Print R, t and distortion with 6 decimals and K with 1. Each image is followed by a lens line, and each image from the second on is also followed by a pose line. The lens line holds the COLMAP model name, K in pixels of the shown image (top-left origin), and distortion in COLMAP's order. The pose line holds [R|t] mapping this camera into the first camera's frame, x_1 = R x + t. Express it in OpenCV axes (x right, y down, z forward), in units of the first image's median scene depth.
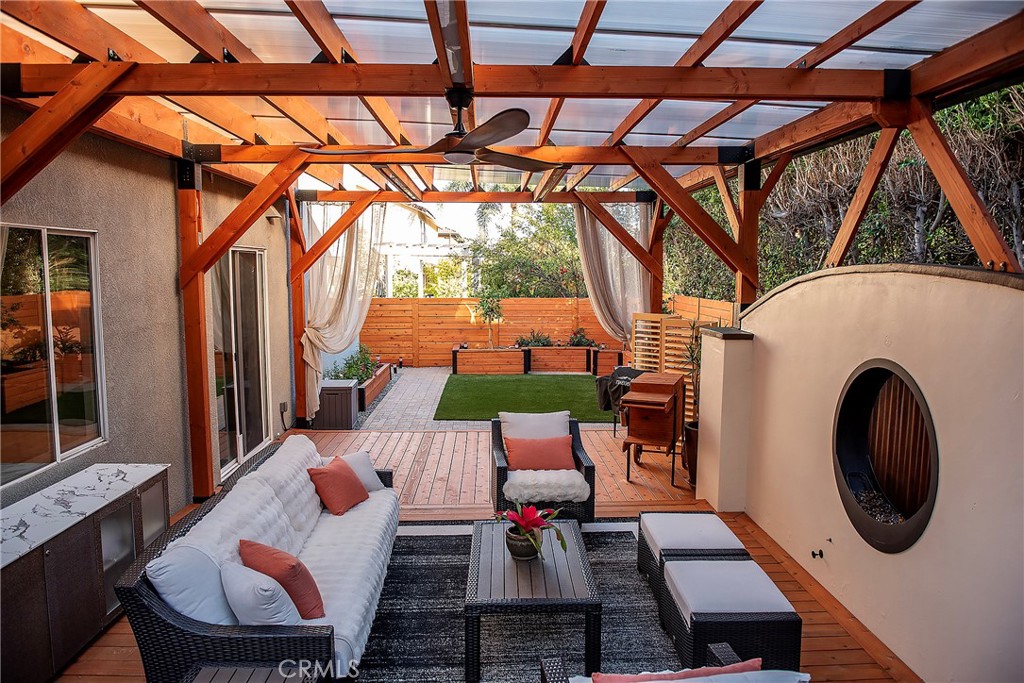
lens RADIAL K [[715.1, 0, 512.0], [0, 715.1, 341.5], [0, 0, 1]] dist [-0.034341, -0.000548]
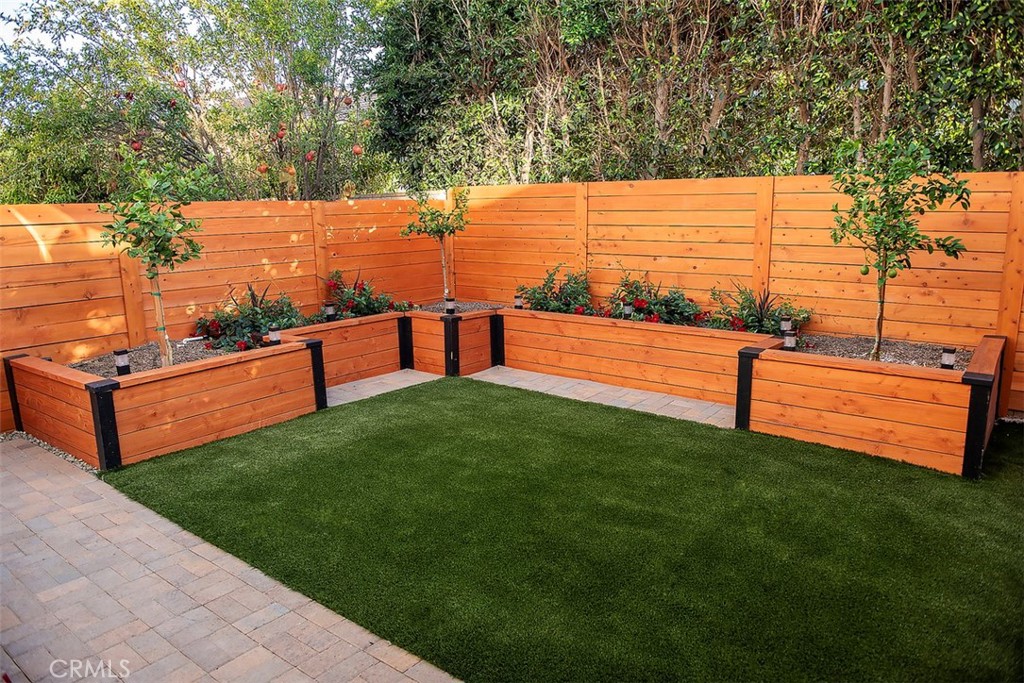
lens RADIAL K [[715.1, 0, 512.0], [0, 715.1, 341.5], [0, 0, 1]] dist [-0.034341, -0.000548]
pose [[0.644609, -0.158389, 0.747925, -0.277355], [0.090367, 0.987231, 0.131183, -0.039819], [-0.759153, -0.016974, 0.650691, 1.097877]]
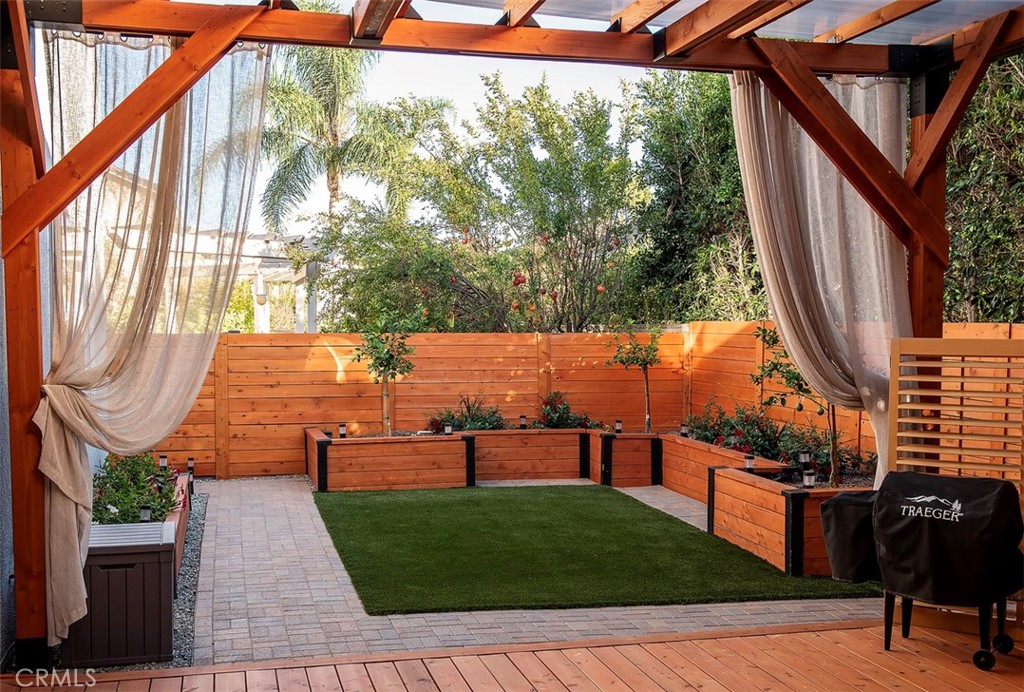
lens RADIAL K [[1120.4, 0, 507.9], [0, 1120.4, 380.1], [0, 0, 1]] dist [0.018194, 0.040305]
pose [[0.977728, -0.012577, 0.209498, -0.177422], [0.021192, 0.999017, -0.038927, 0.005479], [-0.208802, 0.042500, 0.977034, 0.394699]]
